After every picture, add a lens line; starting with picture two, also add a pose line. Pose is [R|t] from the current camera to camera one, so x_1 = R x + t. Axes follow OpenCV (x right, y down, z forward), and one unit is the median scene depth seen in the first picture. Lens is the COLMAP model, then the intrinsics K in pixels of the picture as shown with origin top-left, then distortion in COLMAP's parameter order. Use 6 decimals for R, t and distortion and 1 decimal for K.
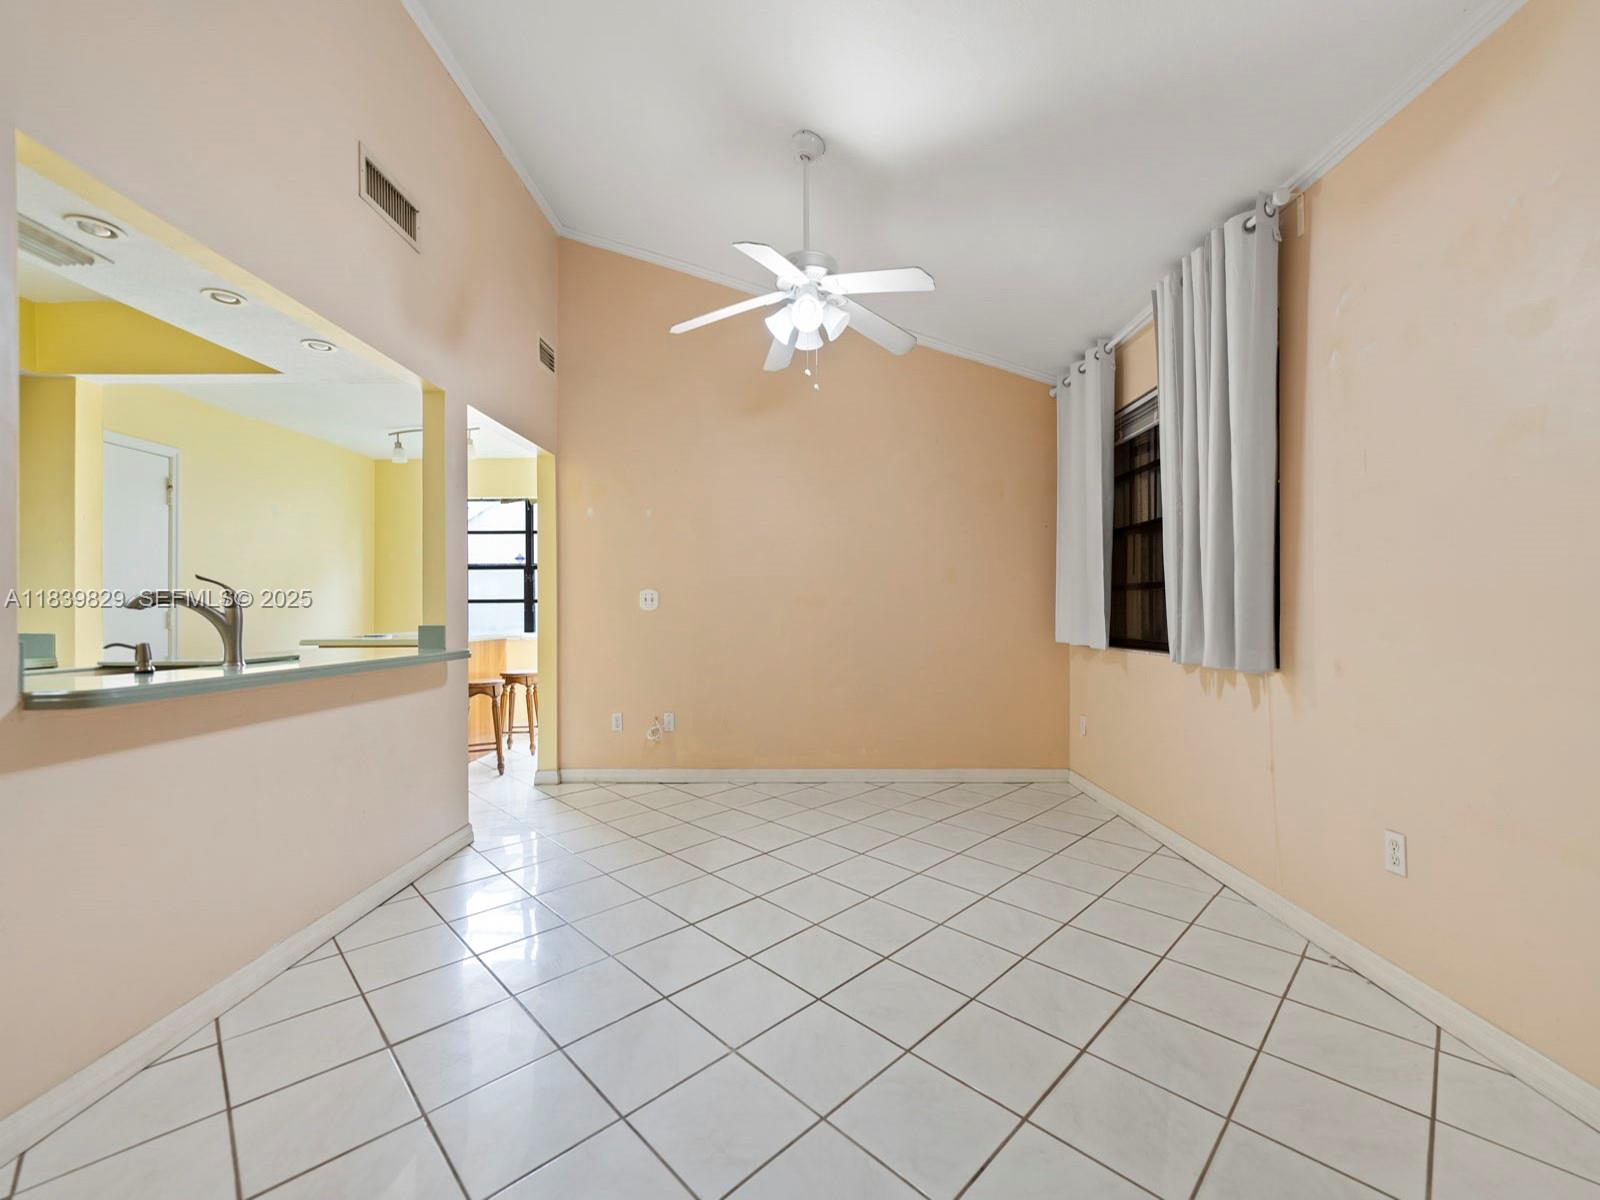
lens RADIAL K [[648.3, 0, 795.9], [0, 648.3, 603.7], [0, 0, 1]] dist [-0.001079, -0.000594]
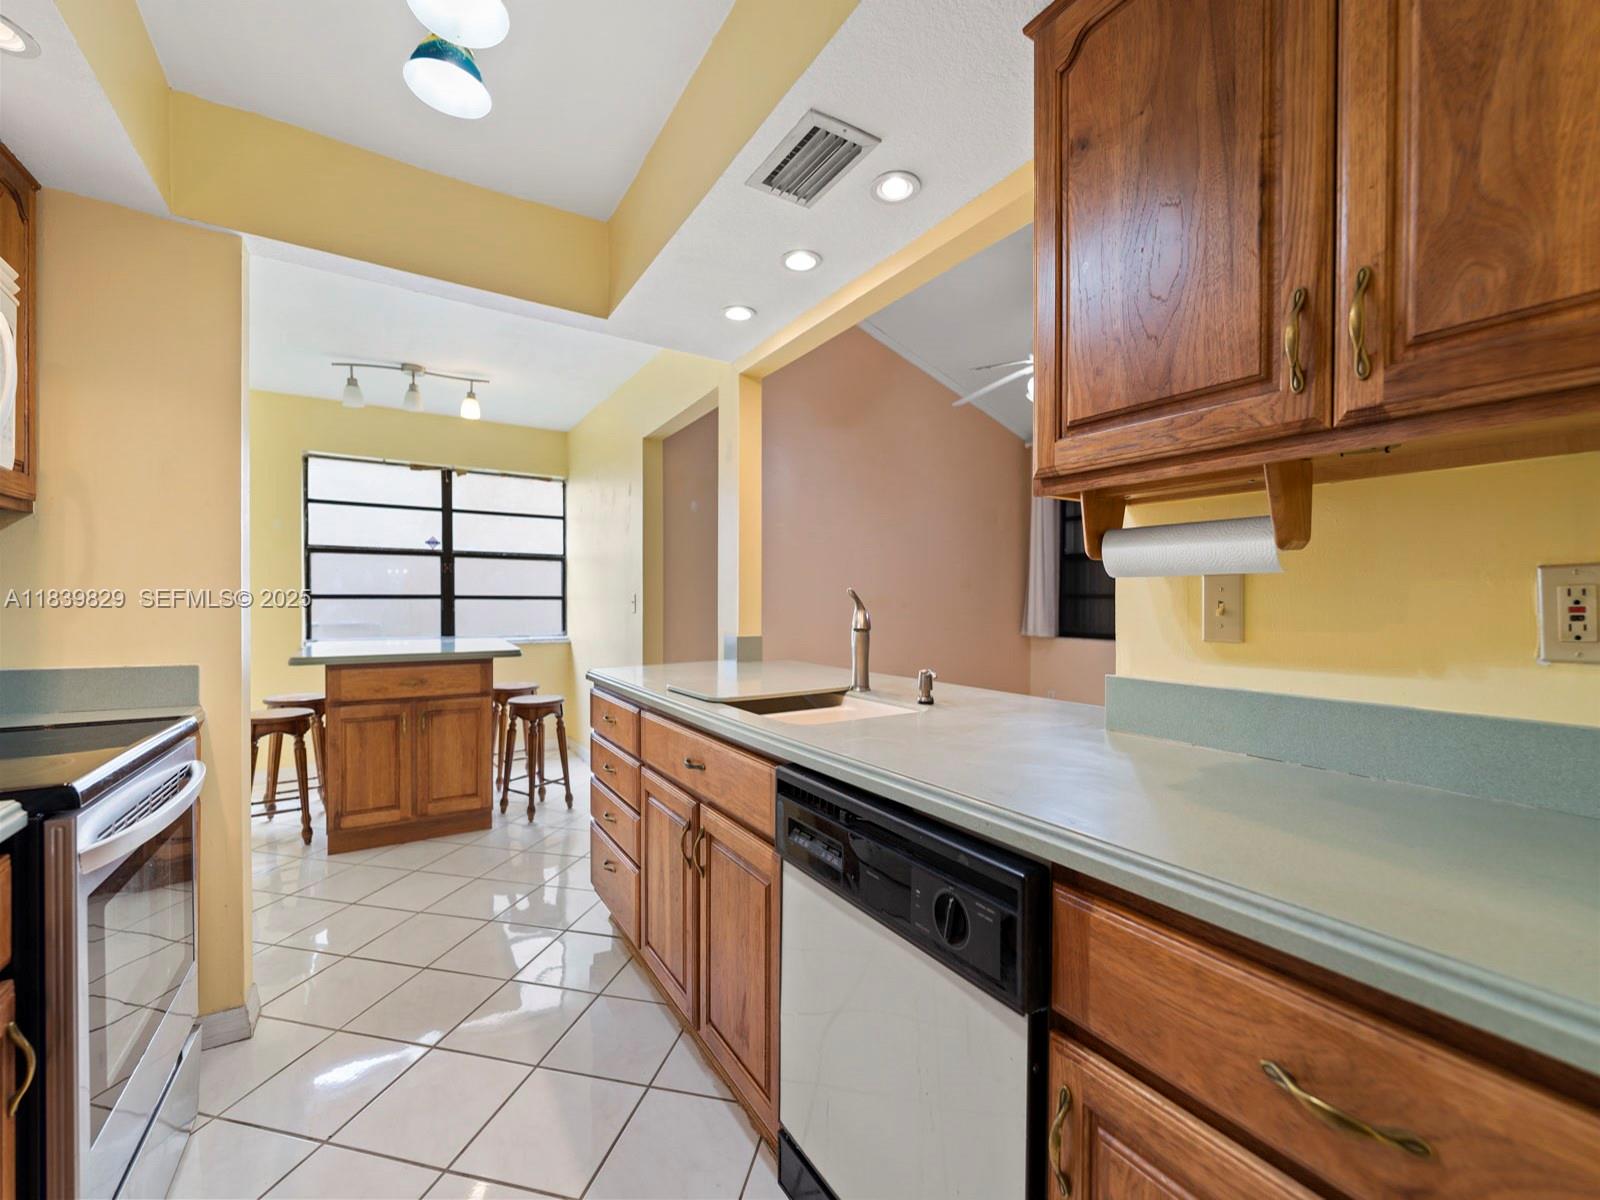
lens RADIAL K [[643.1, 0, 800.1], [0, 643.1, 604.2], [0, 0, 1]] dist [-0.000205, -0.000132]
pose [[0.843639, -0.000856, 0.536910, -0.470169], [-0.015370, 0.999550, 0.025745, -0.021708], [-0.536691, -0.029972, 0.843246, 0.097530]]
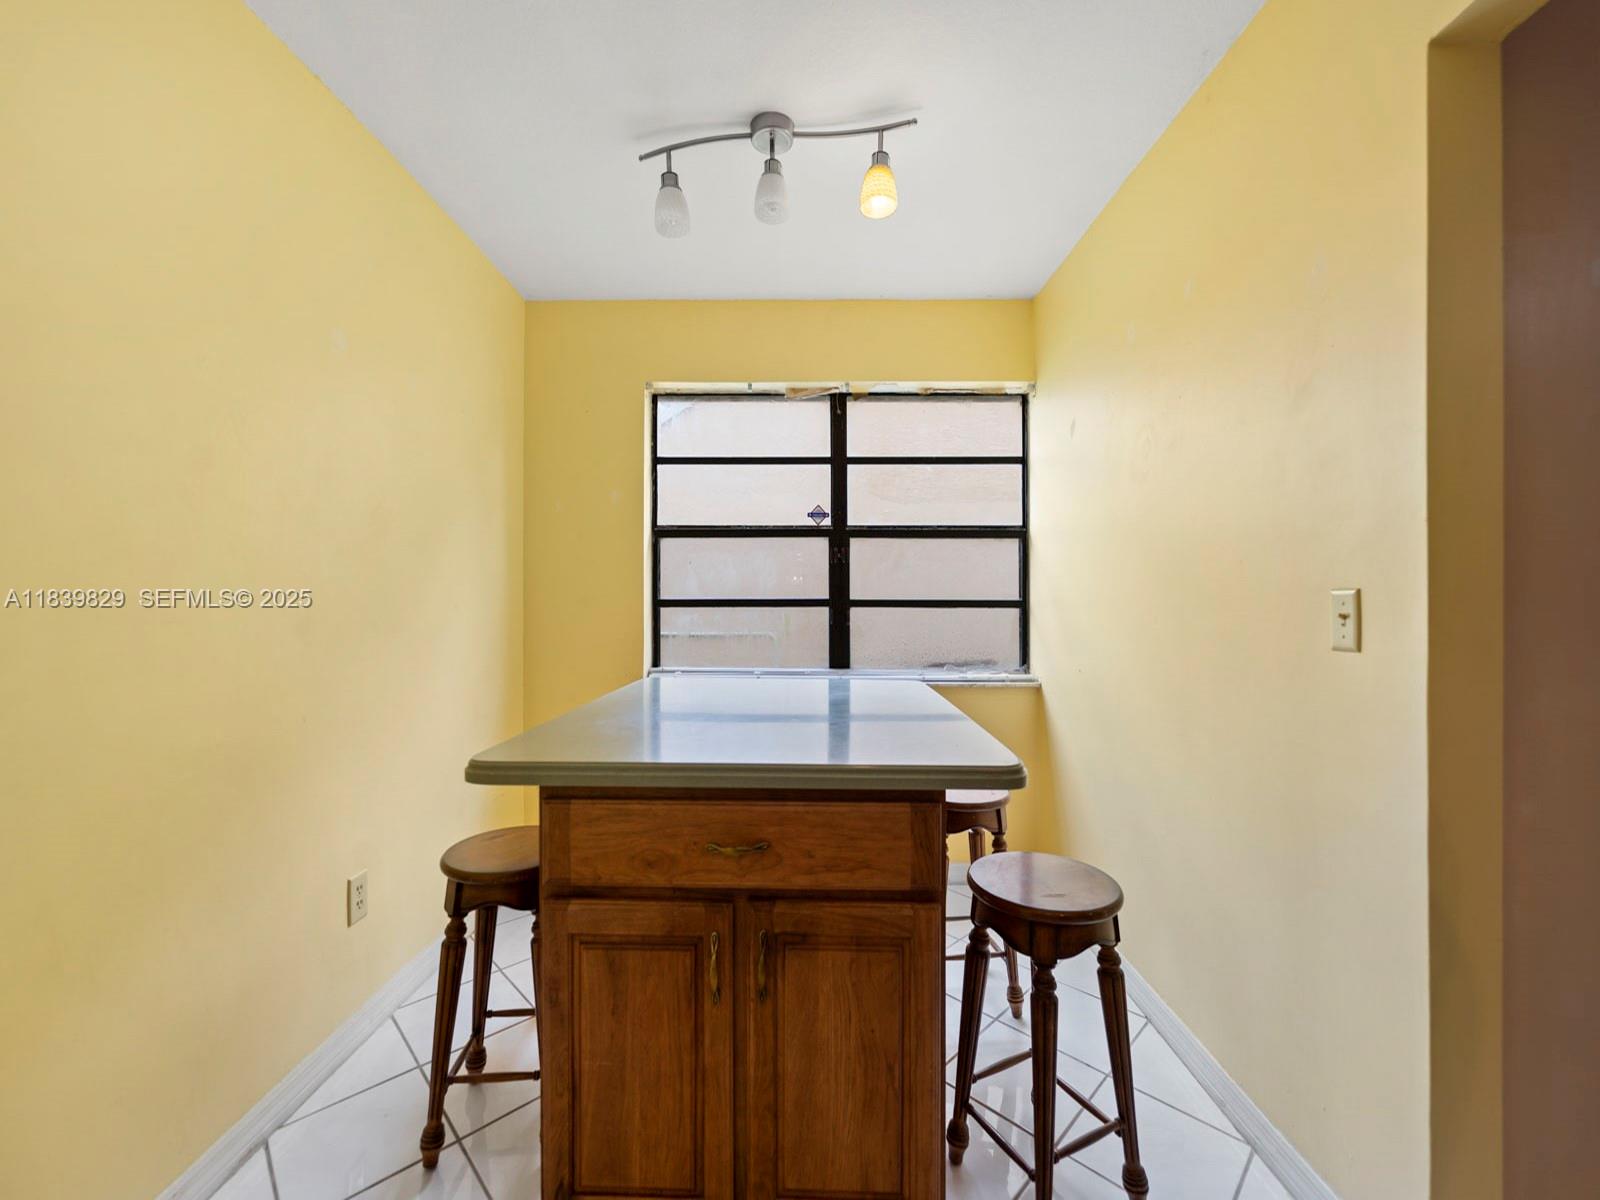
lens RADIAL K [[648.3, 0, 795.9], [0, 648.3, 603.7], [0, 0, 1]] dist [-0.001079, -0.000594]
pose [[0.999896, 0.003076, -0.014101, -0.436599], [-0.002792, 0.999794, 0.020100, -0.012862], [0.014160, -0.020058, 0.999699, 0.514470]]
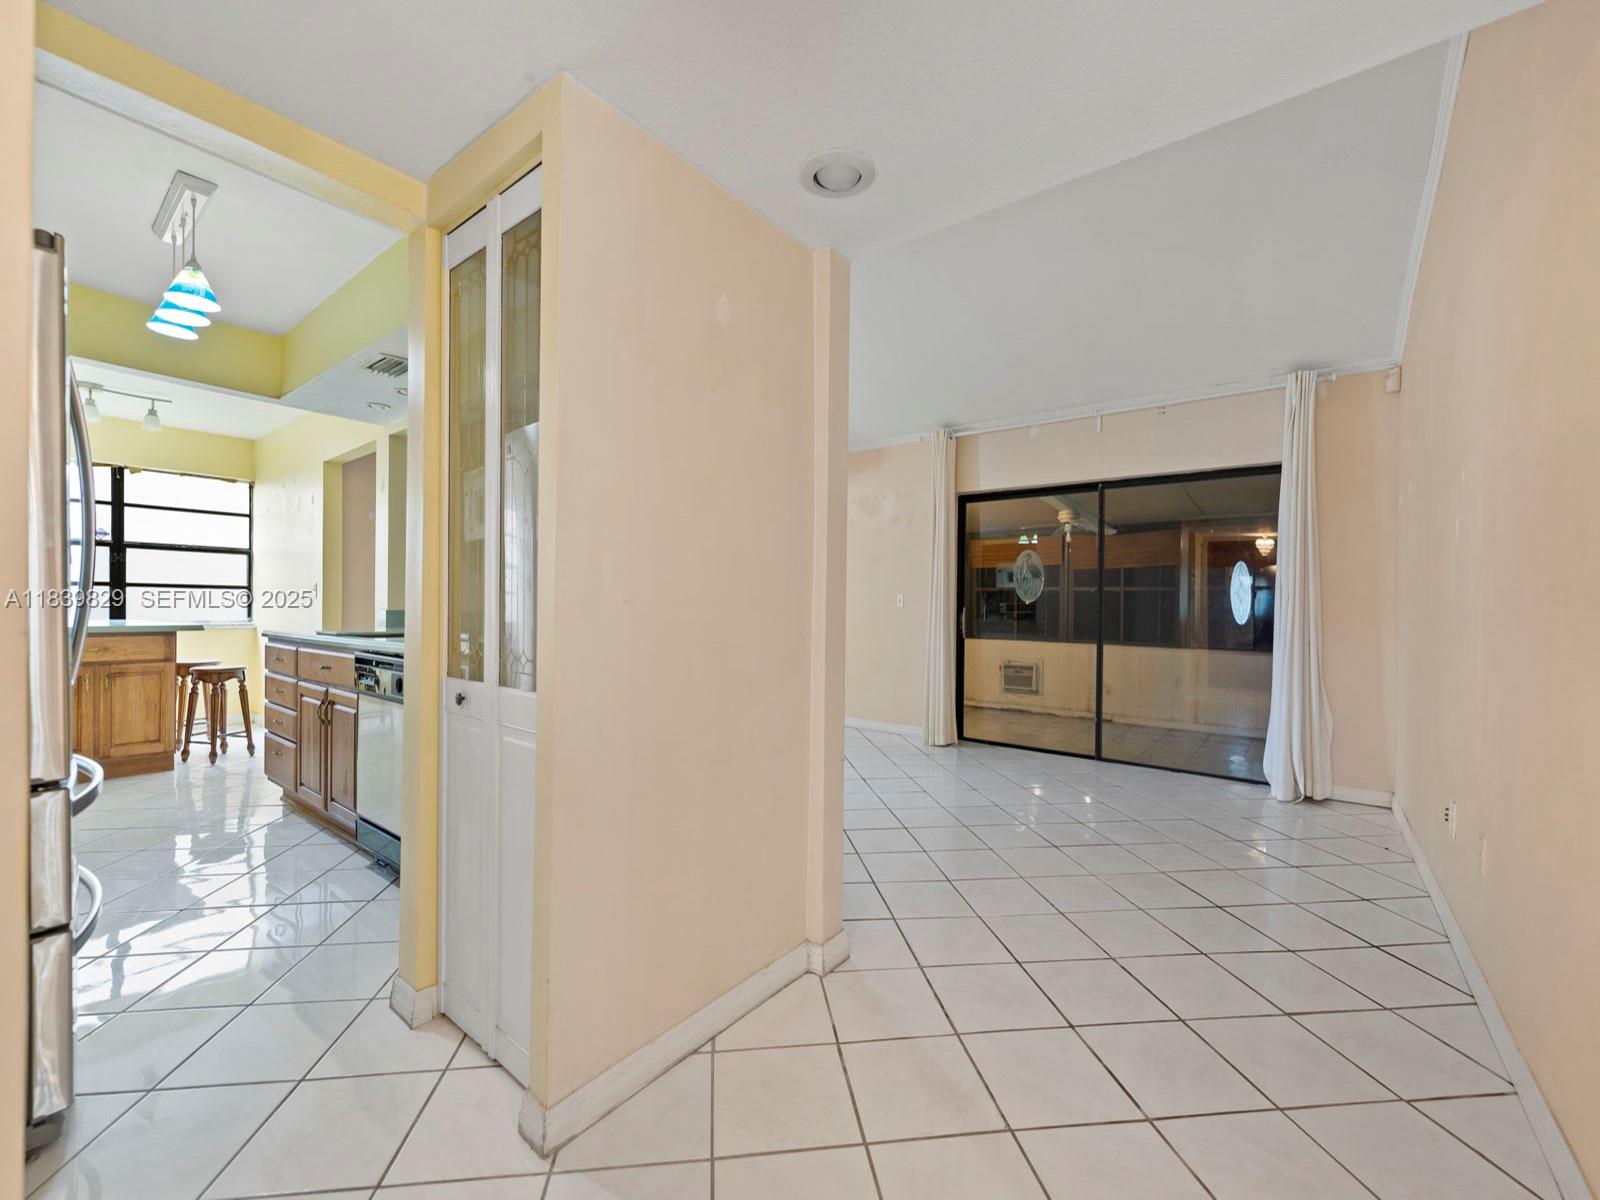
lens RADIAL K [[648.3, 0, 795.9], [0, 648.3, 603.7], [0, 0, 1]] dist [-0.001079, -0.000594]
pose [[0.615397, 0.006632, 0.788190, -0.533824], [-0.027288, 0.999544, 0.012896, -0.013792], [-0.787745, -0.029444, 0.615297, -0.240985]]
